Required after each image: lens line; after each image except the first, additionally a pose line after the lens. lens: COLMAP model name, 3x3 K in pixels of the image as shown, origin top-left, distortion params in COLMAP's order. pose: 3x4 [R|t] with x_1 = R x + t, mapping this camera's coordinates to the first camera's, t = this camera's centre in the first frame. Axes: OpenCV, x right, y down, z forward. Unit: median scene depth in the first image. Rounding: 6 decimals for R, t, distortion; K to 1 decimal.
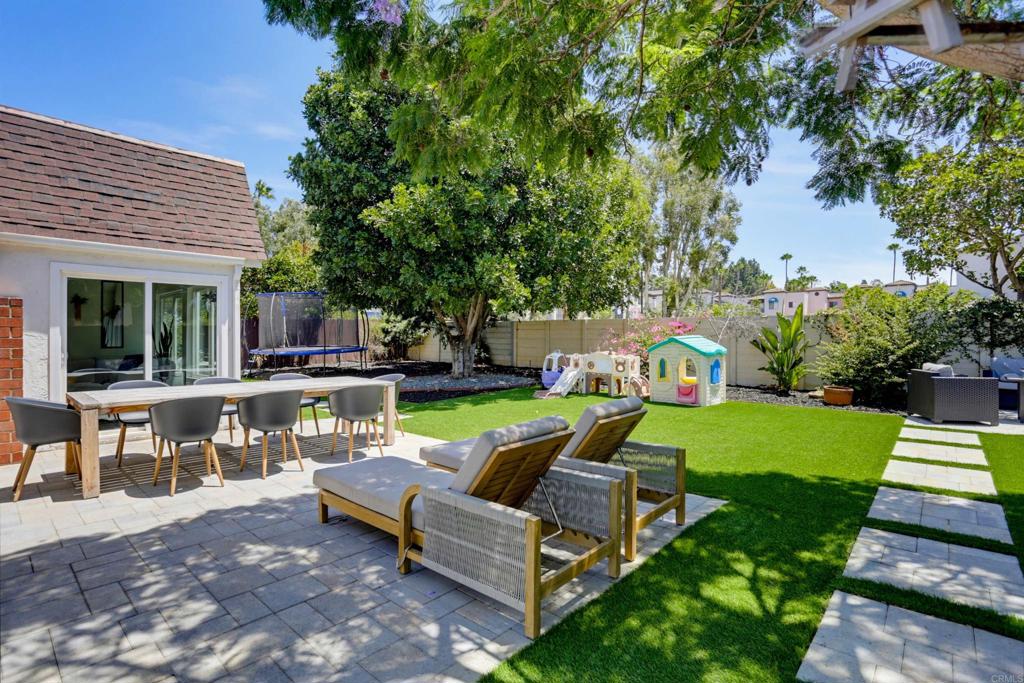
lens RADIAL K [[498.8, 0, 499.4], [0, 498.8, 337.3], [0, 0, 1]] dist [-0.021943, 0.000071]
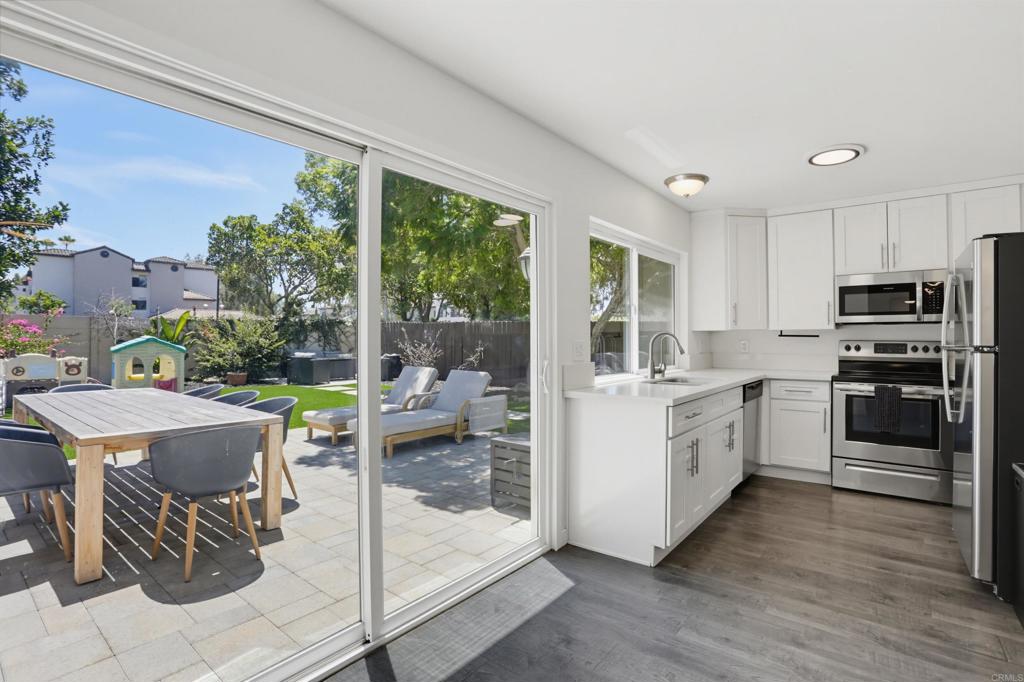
lens RADIAL K [[503.3, 0, 506.8], [0, 503.3, 331.4], [0, 0, 1]] dist [-0.069330, 0.030232]
pose [[-0.062561, 0.011418, 0.997976, -0.702962], [-0.000321, 0.999934, -0.011461, -0.001365], [-0.998041, -0.001038, -0.062553, 0.277019]]
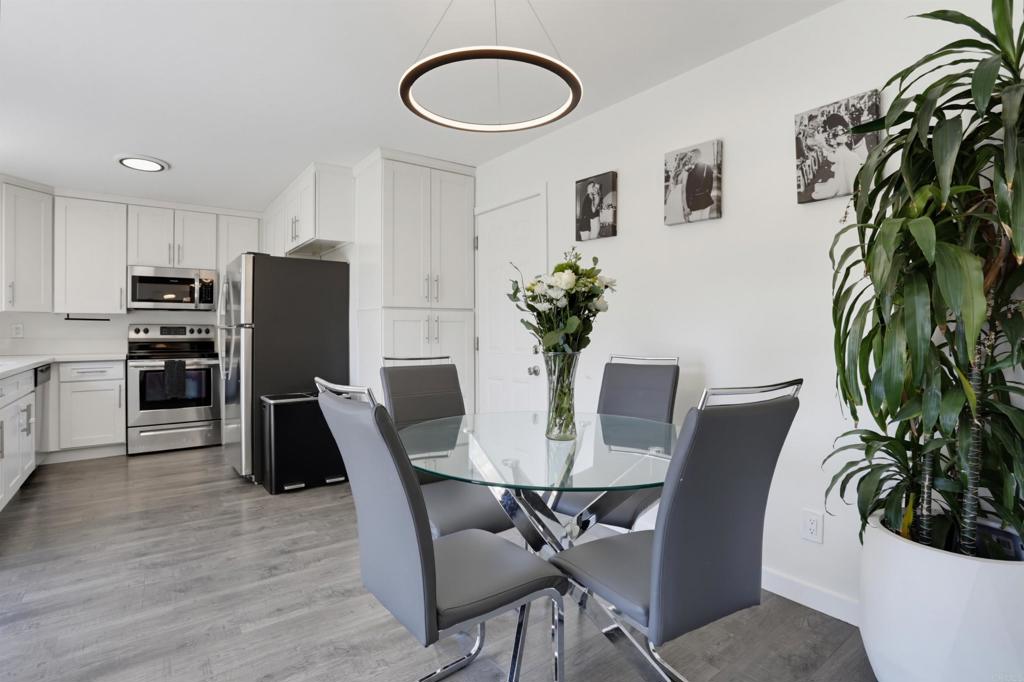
lens RADIAL K [[503.3, 0, 506.8], [0, 503.3, 331.4], [0, 0, 1]] dist [-0.069330, 0.030232]
pose [[-0.980540, -0.001910, 0.196310, -0.746293], [-0.001244, 0.999993, 0.003515, 0.007070], [-0.196315, 0.003203, -0.980536, 0.356206]]
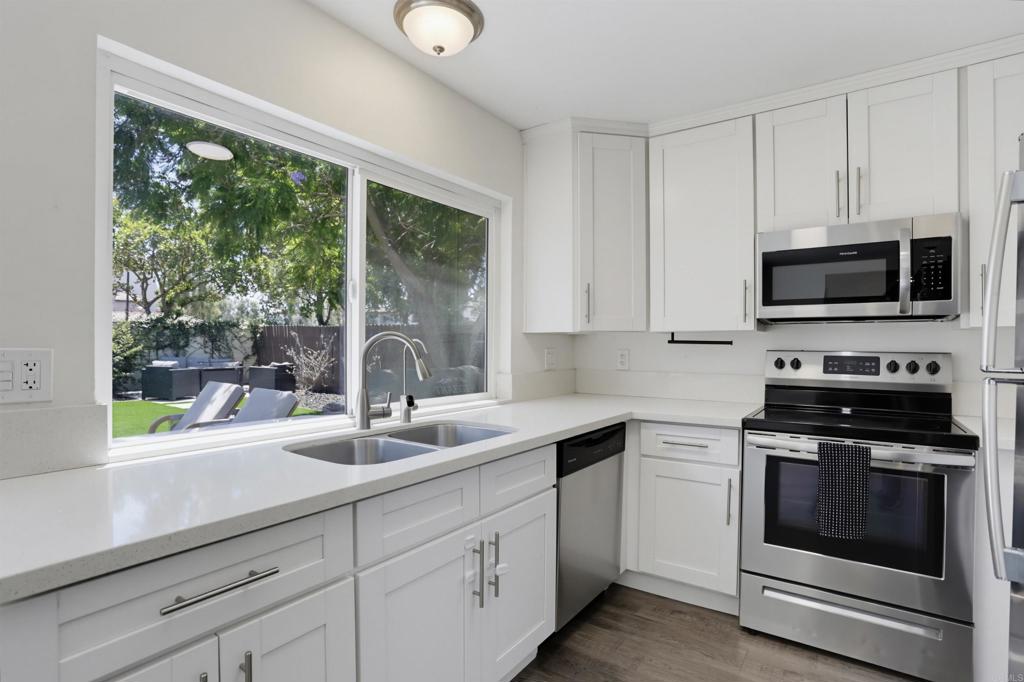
lens RADIAL K [[512.0, 0, 510.2], [0, 512.0, 347.4], [0, 0, 1]] dist [-0.077709, 0.036272]
pose [[-0.122427, -0.007903, 0.992446, -0.513486], [-0.003998, 0.999964, 0.007470, -0.001432], [-0.992469, -0.003053, -0.122455, 0.105560]]
